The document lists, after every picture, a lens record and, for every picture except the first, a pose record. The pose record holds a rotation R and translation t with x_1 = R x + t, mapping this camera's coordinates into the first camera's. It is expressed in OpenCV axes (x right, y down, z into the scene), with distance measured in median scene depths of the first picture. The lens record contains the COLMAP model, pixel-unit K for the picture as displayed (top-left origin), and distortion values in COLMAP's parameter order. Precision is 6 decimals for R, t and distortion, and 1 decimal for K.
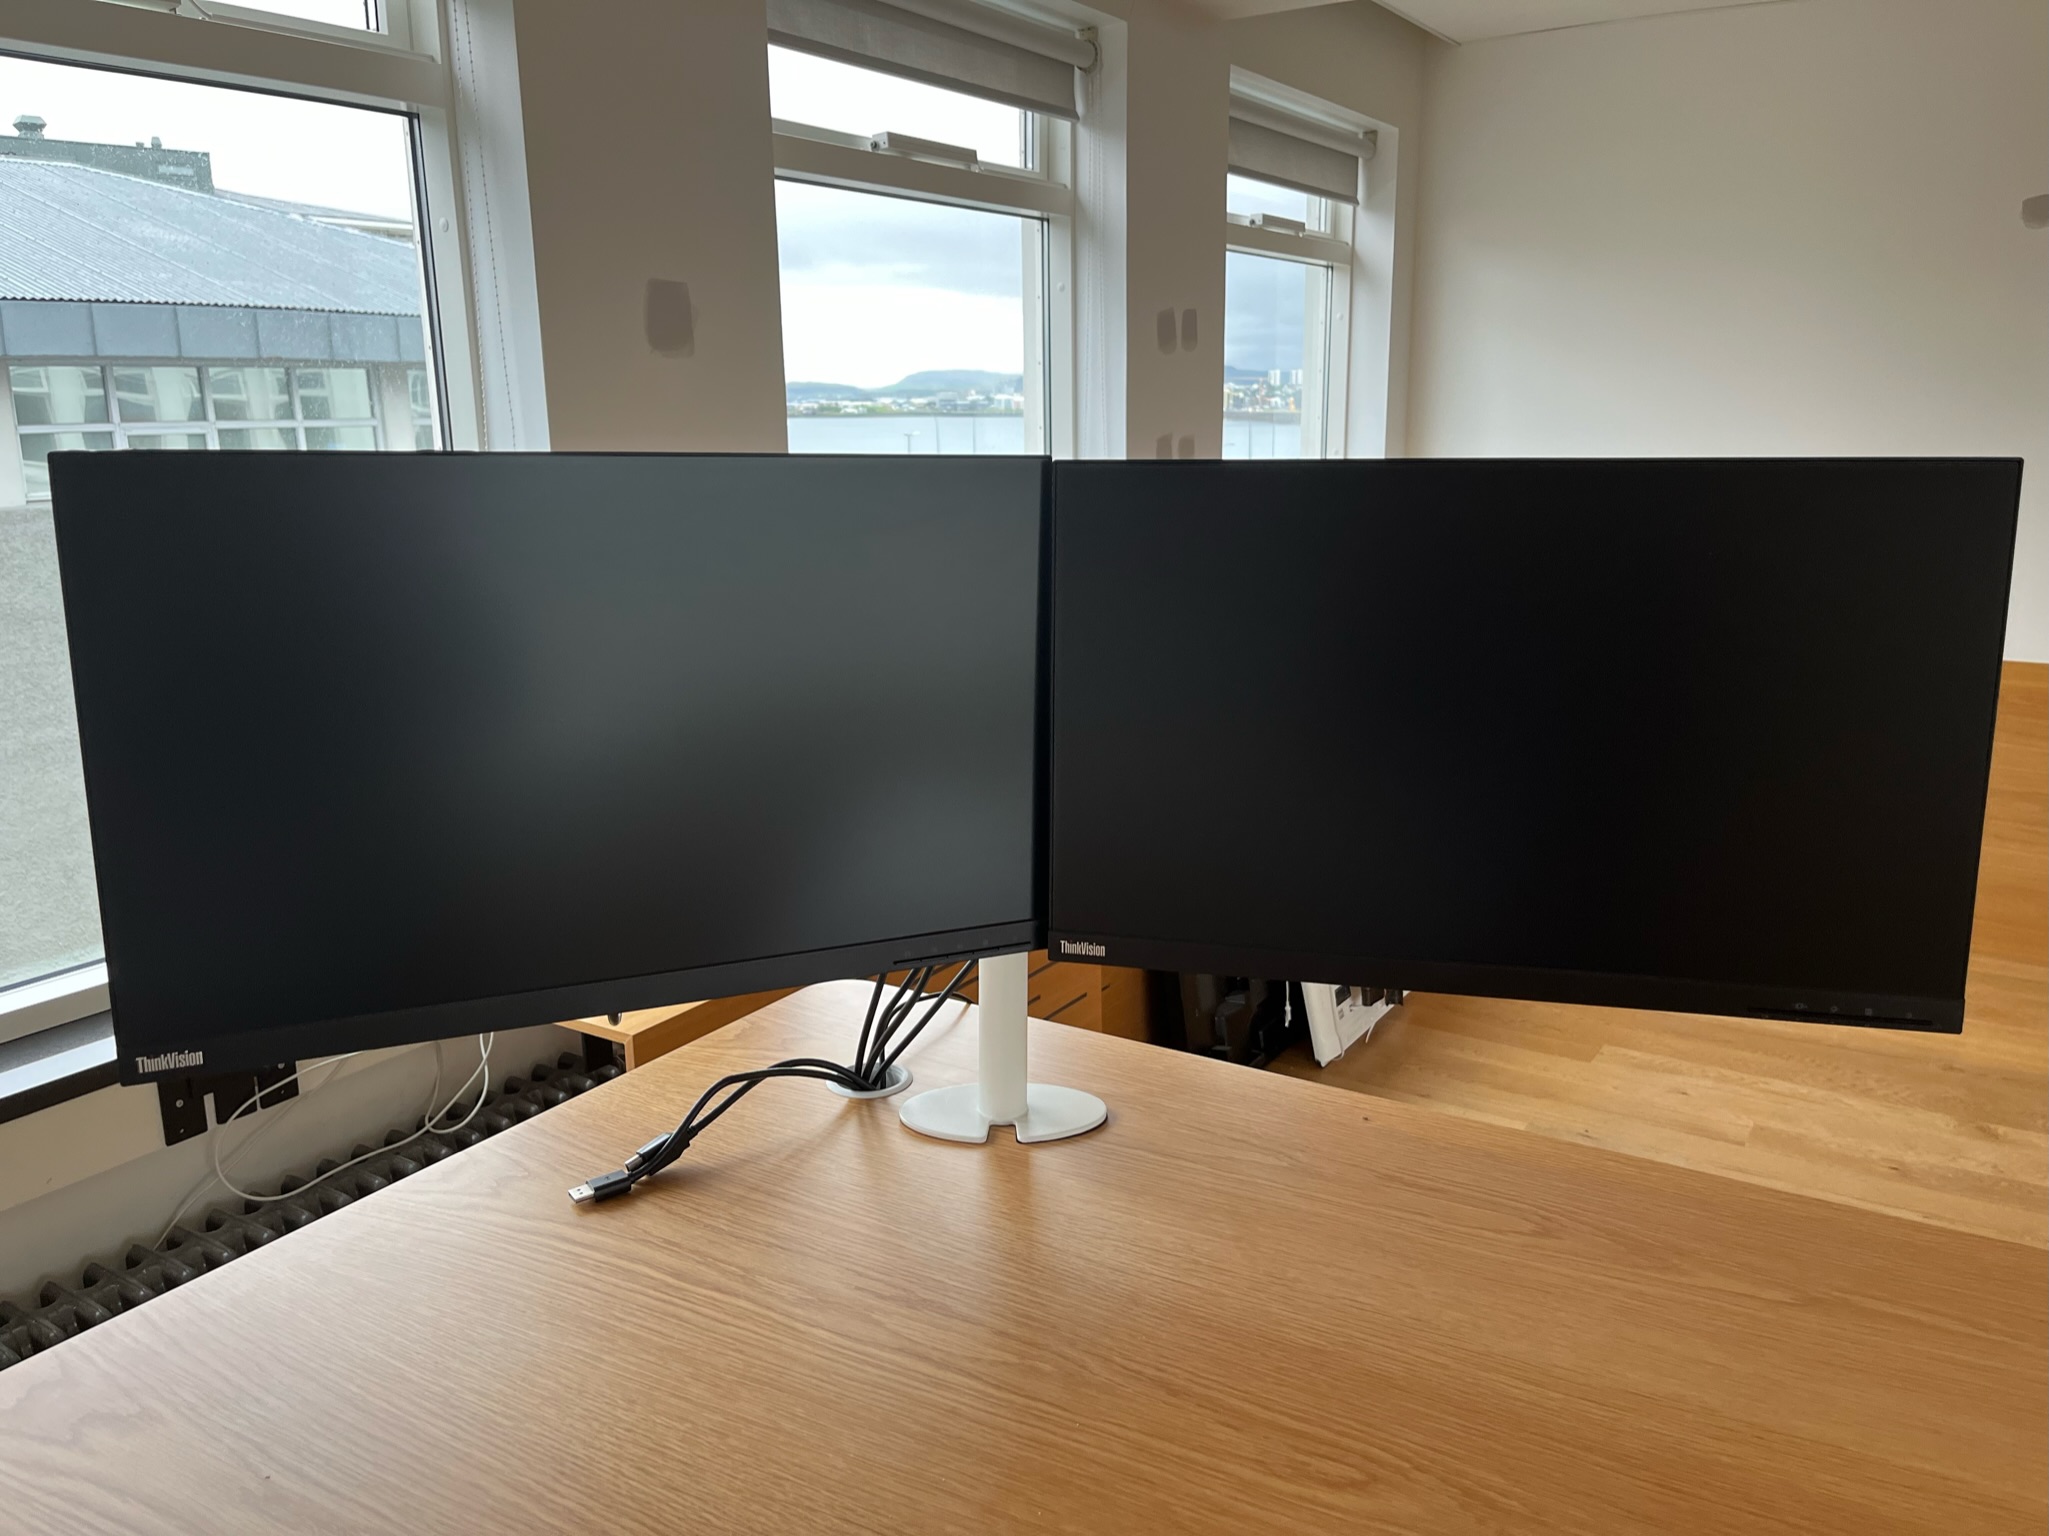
lens RADIAL K [[1567.9, 0, 1021.5], [0, 1567.9, 763.1], [0, 0, 1]] dist [0.064192, -0.092758]
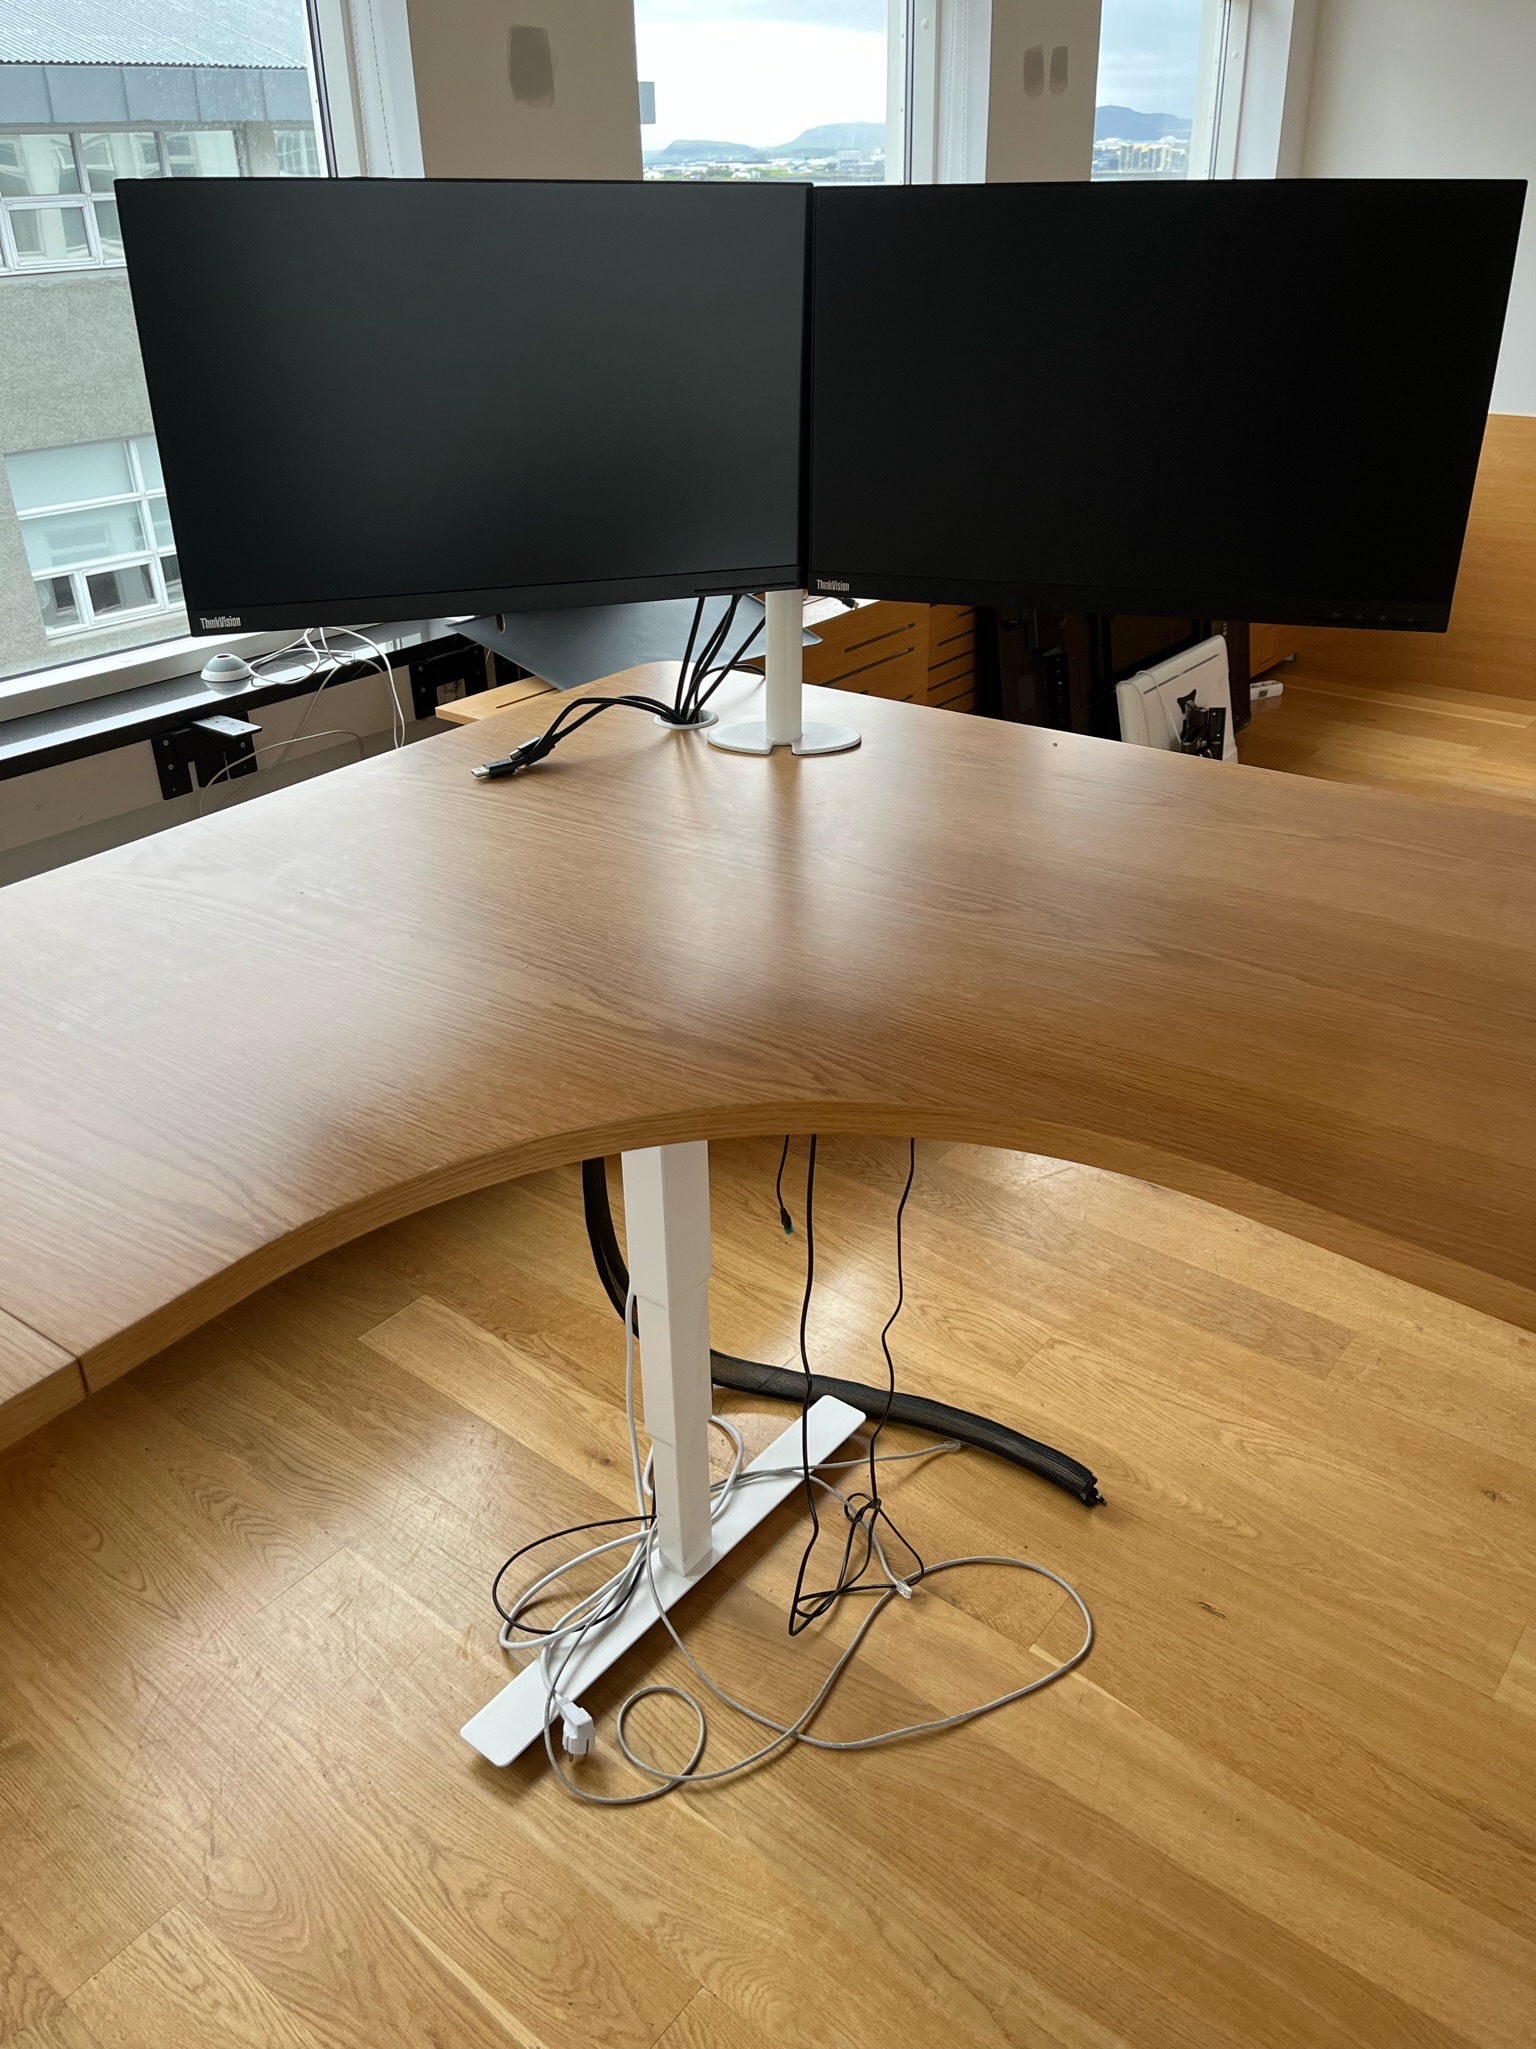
lens RADIAL K [[1567.9, 0, 734.6], [0, 1567.9, 1041.0], [0, 0, 1]] dist [0.064192, -0.092758]
pose [[0.994333, 0.042132, -0.097606, 0.085663], [-0.013503, 0.960733, 0.277147, 0.095965], [0.105450, -0.274258, 0.955857, -0.347292]]
